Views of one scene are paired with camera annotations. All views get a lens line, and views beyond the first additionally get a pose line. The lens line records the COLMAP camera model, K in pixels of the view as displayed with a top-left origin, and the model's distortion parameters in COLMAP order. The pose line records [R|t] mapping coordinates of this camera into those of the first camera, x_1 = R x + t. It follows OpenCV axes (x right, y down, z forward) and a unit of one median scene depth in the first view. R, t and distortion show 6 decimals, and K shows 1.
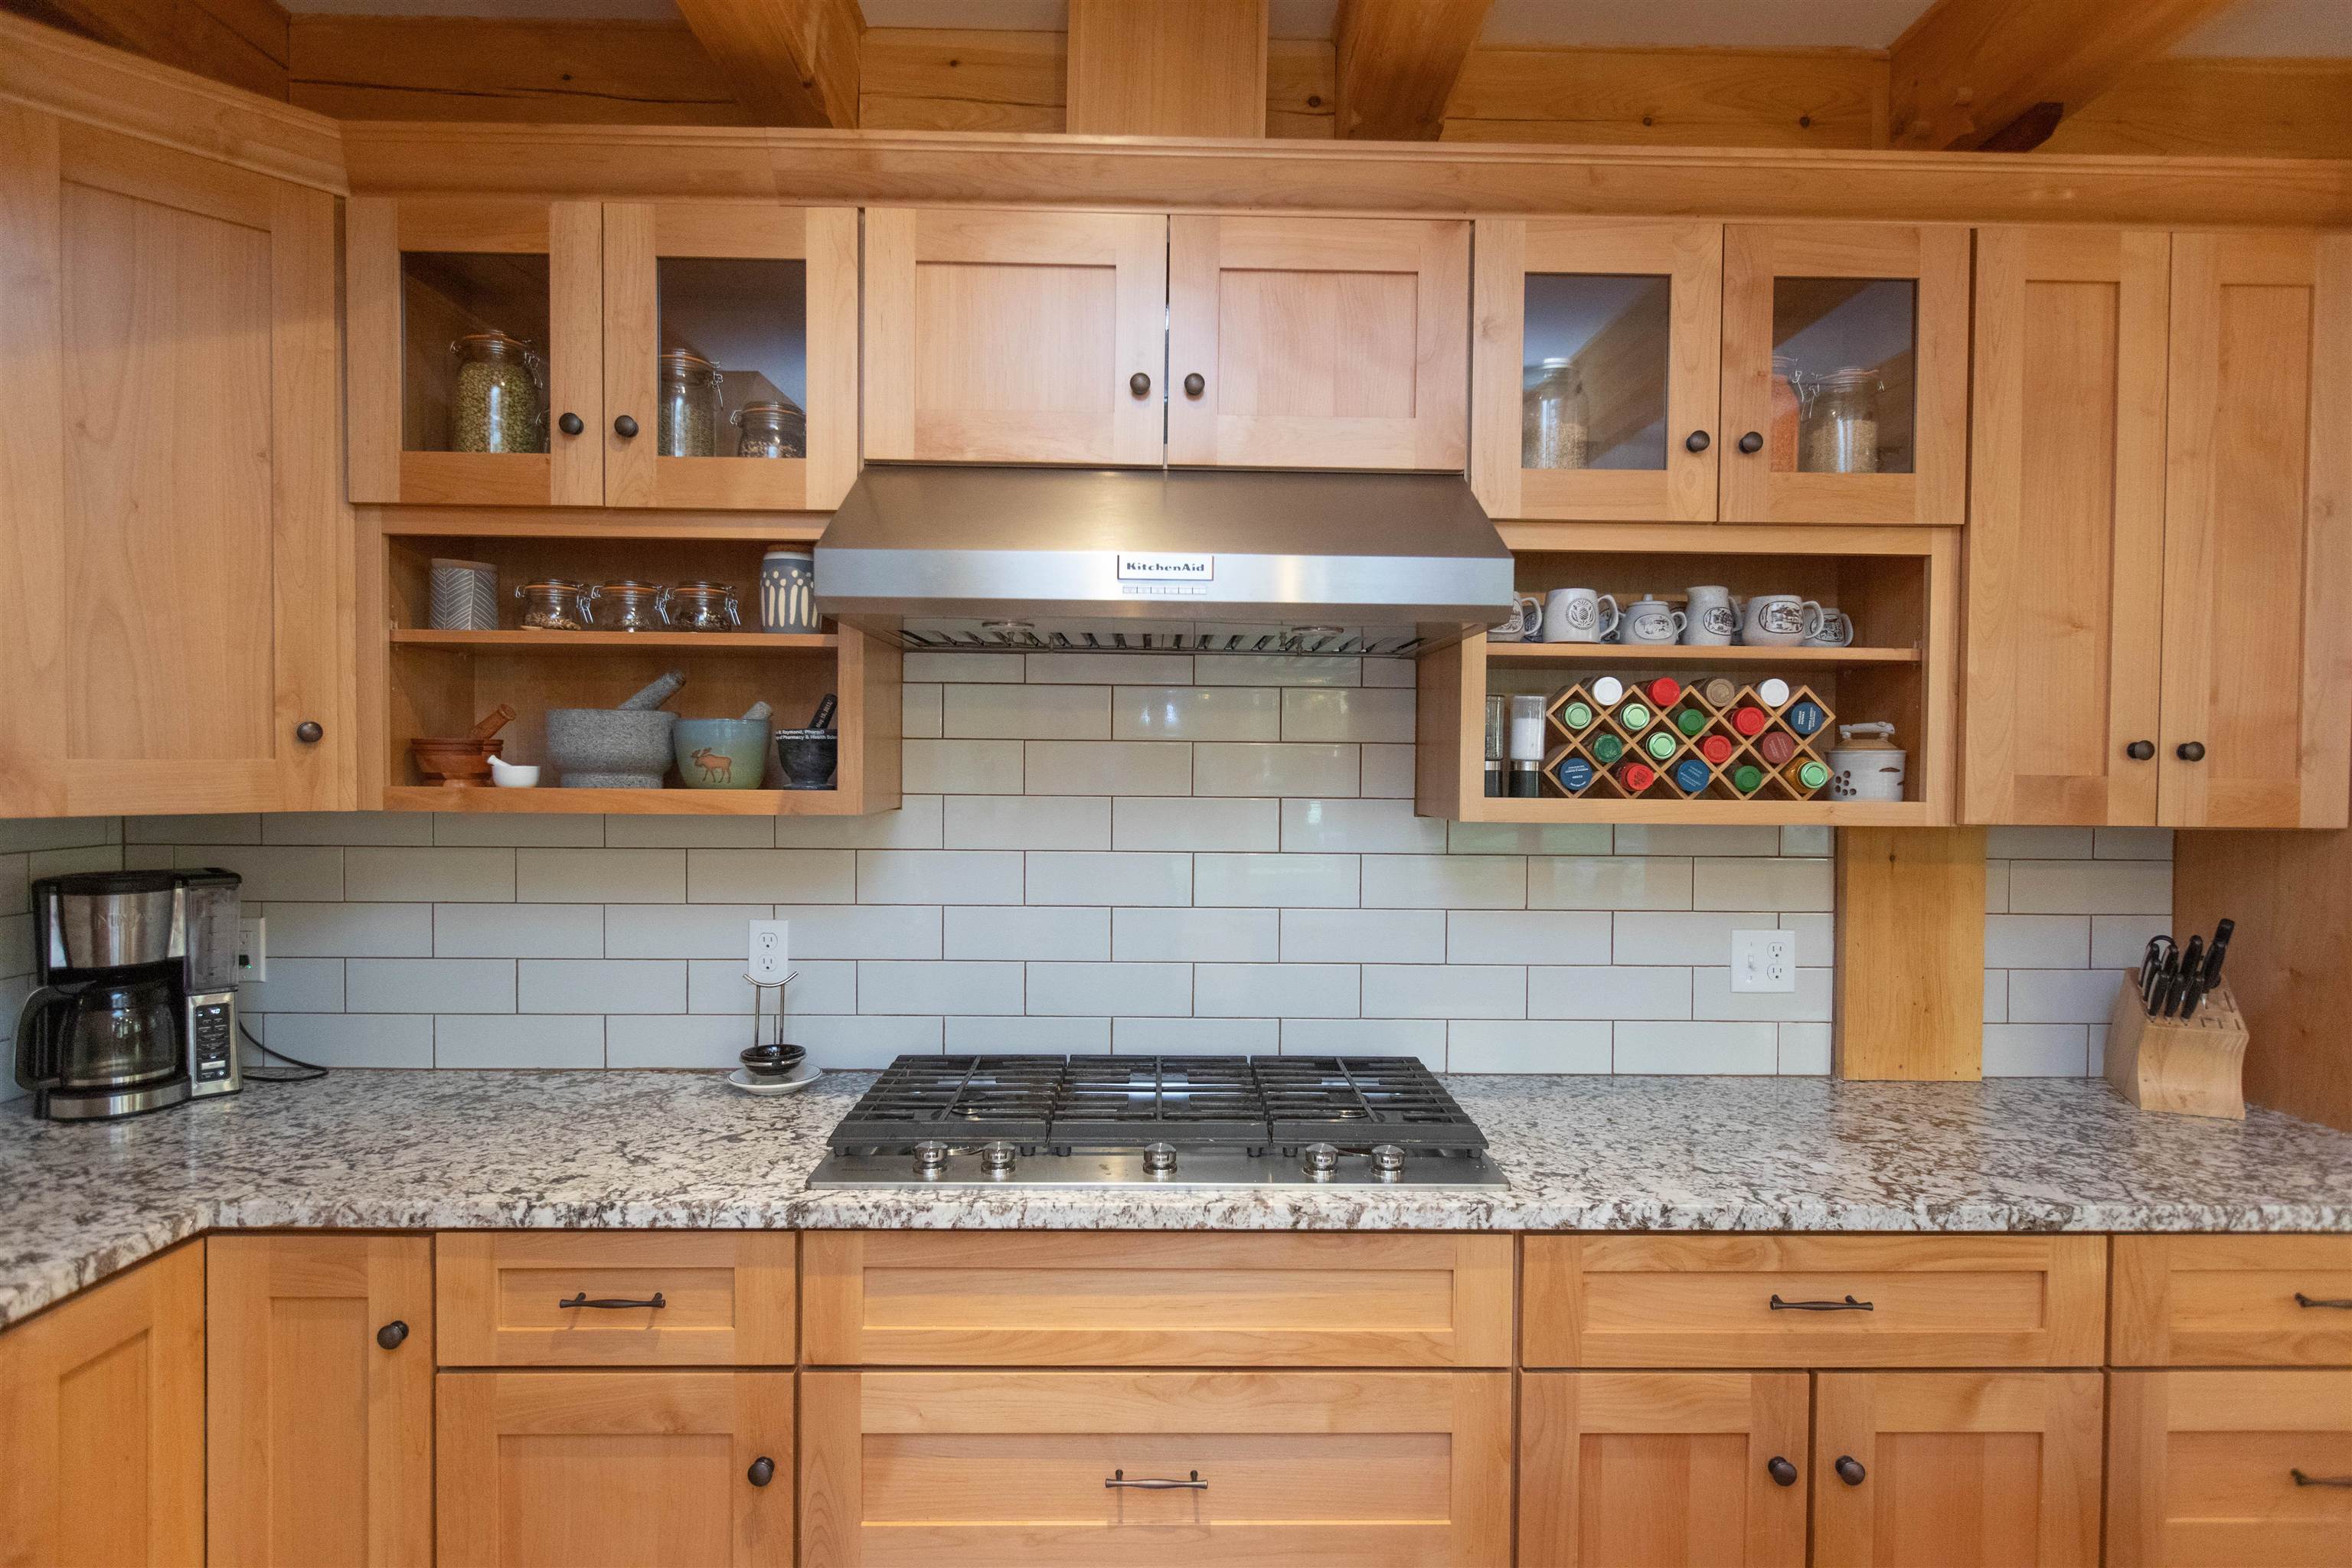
lens RADIAL K [[1220.8, 0, 1170.5], [0, 1220.8, 784.6], [0, 0, 1]] dist [-0.000426, -0.000248]
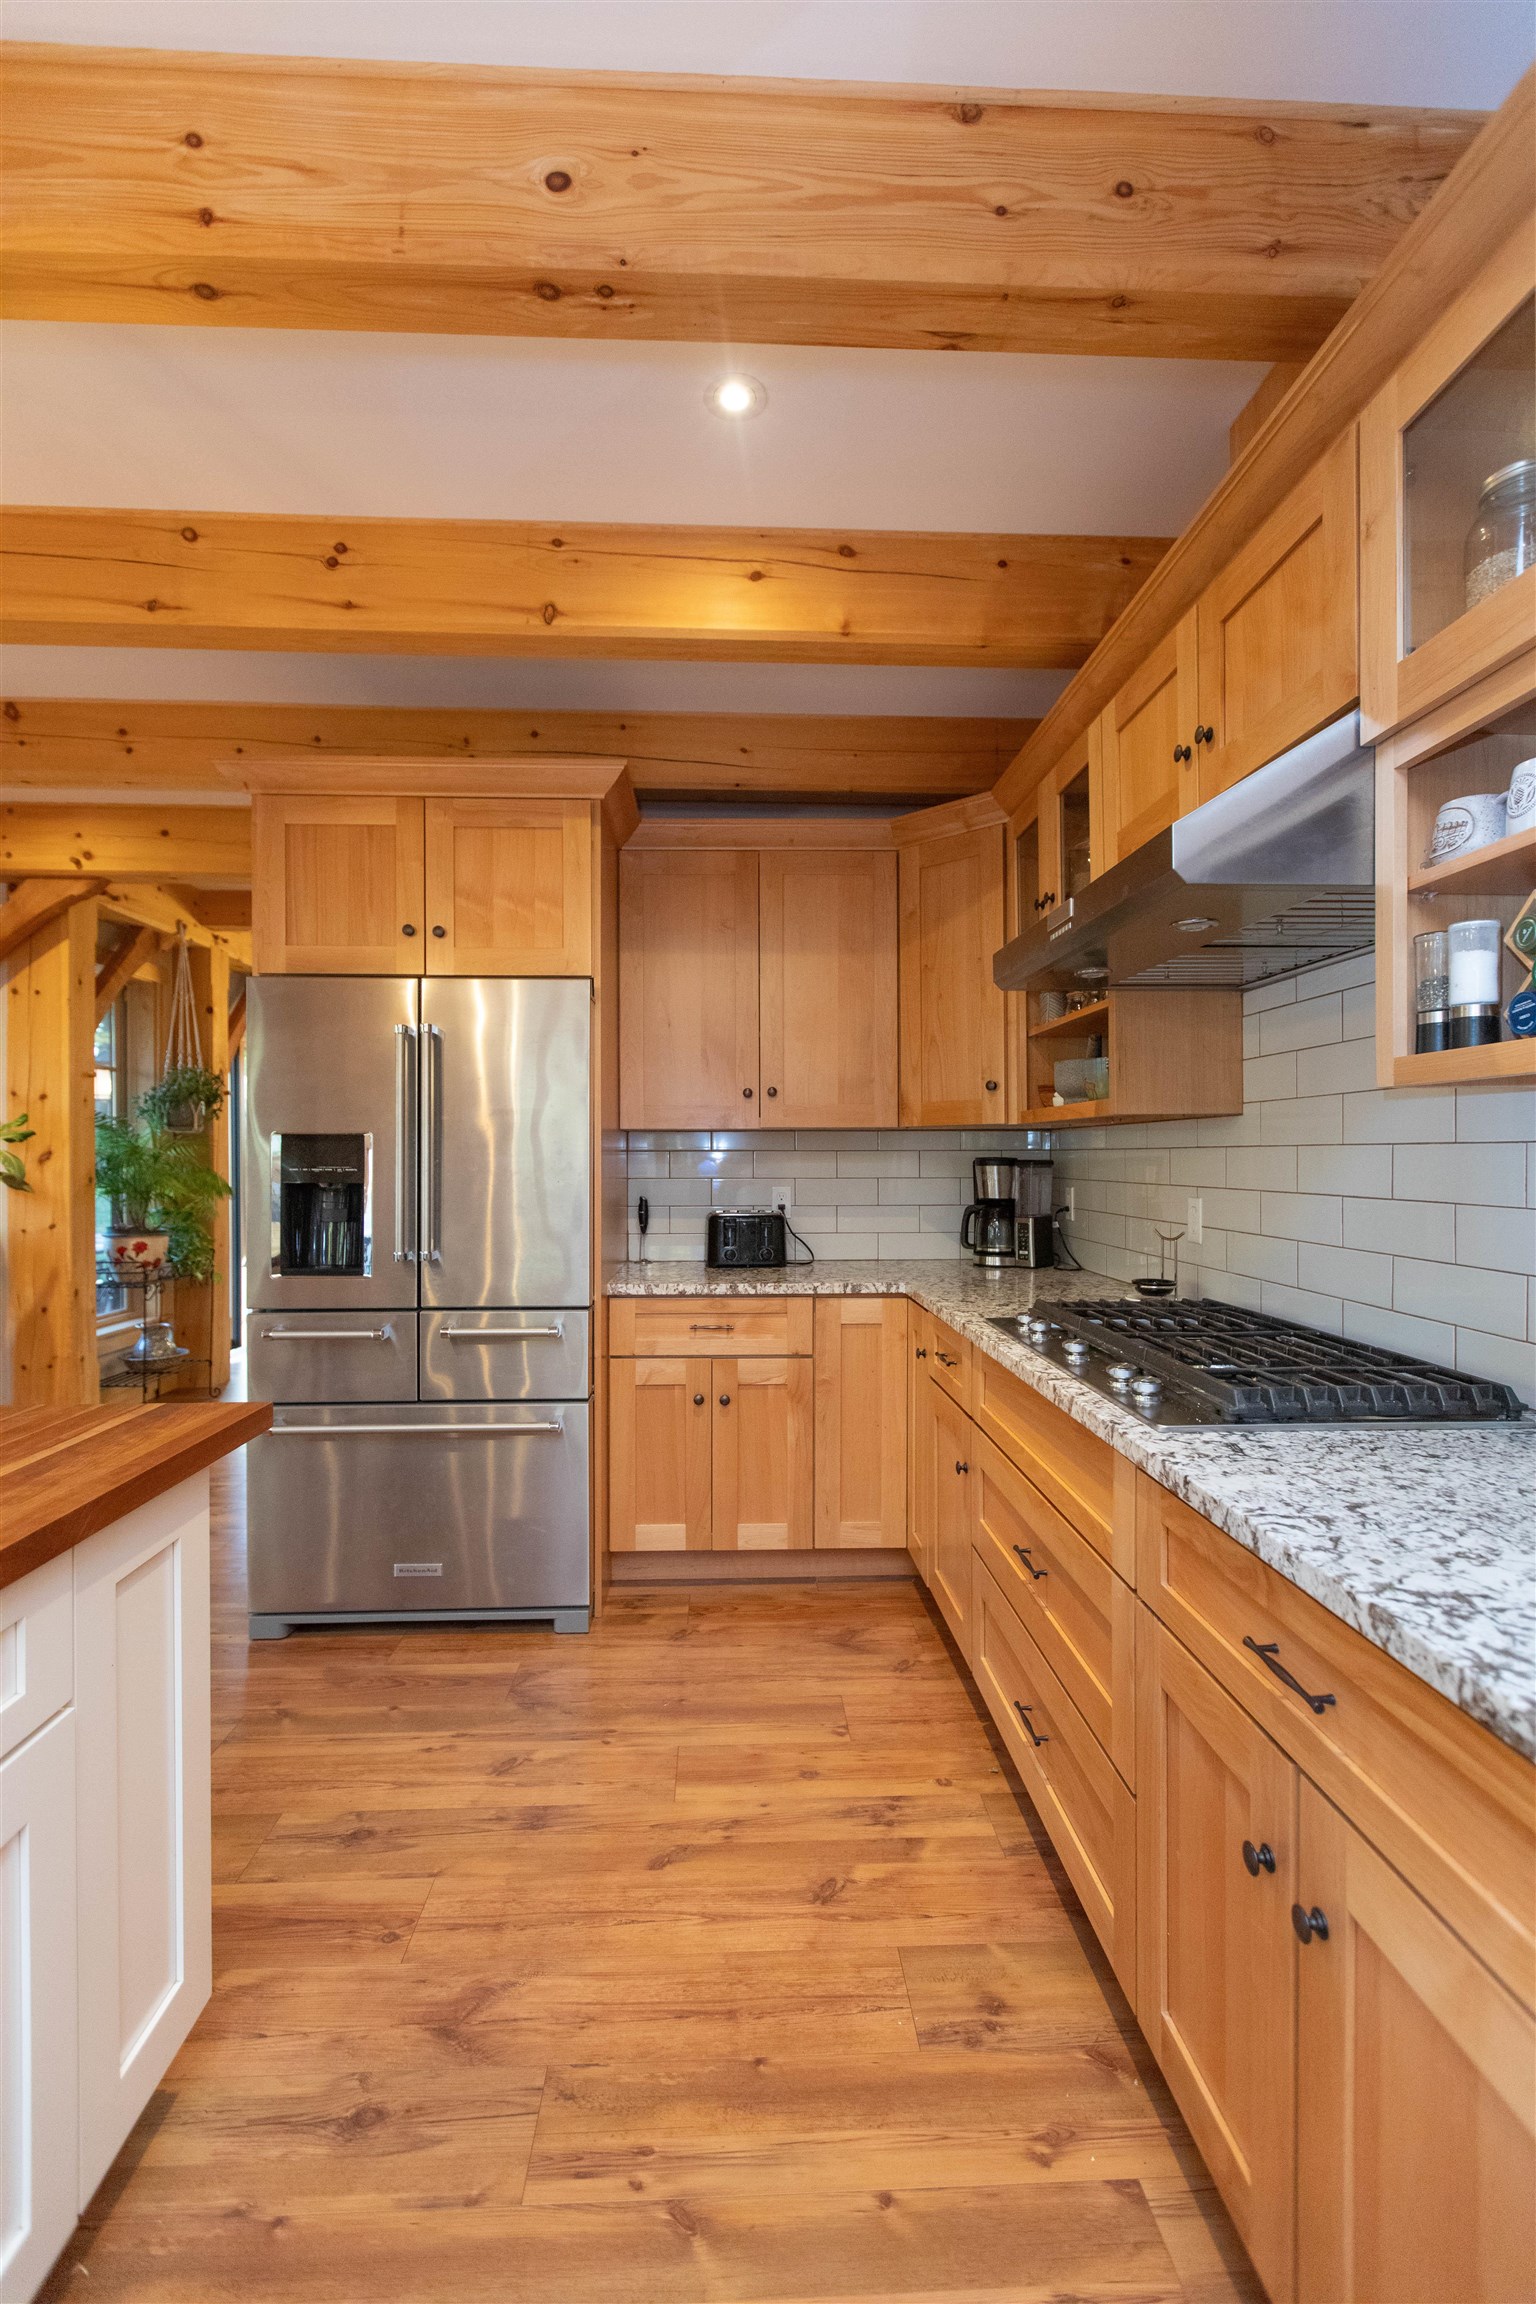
lens RADIAL K [[1039.7, 0, 762.8], [0, 1039.7, 1154.9], [0, 0, 1]] dist [0.001941, -0.000027]
pose [[0.019124, -0.009077, -0.999776, 1.116353], [-0.010736, 0.999899, -0.009284, 0.104794], [0.999759, 0.010911, 0.019024, 0.620885]]
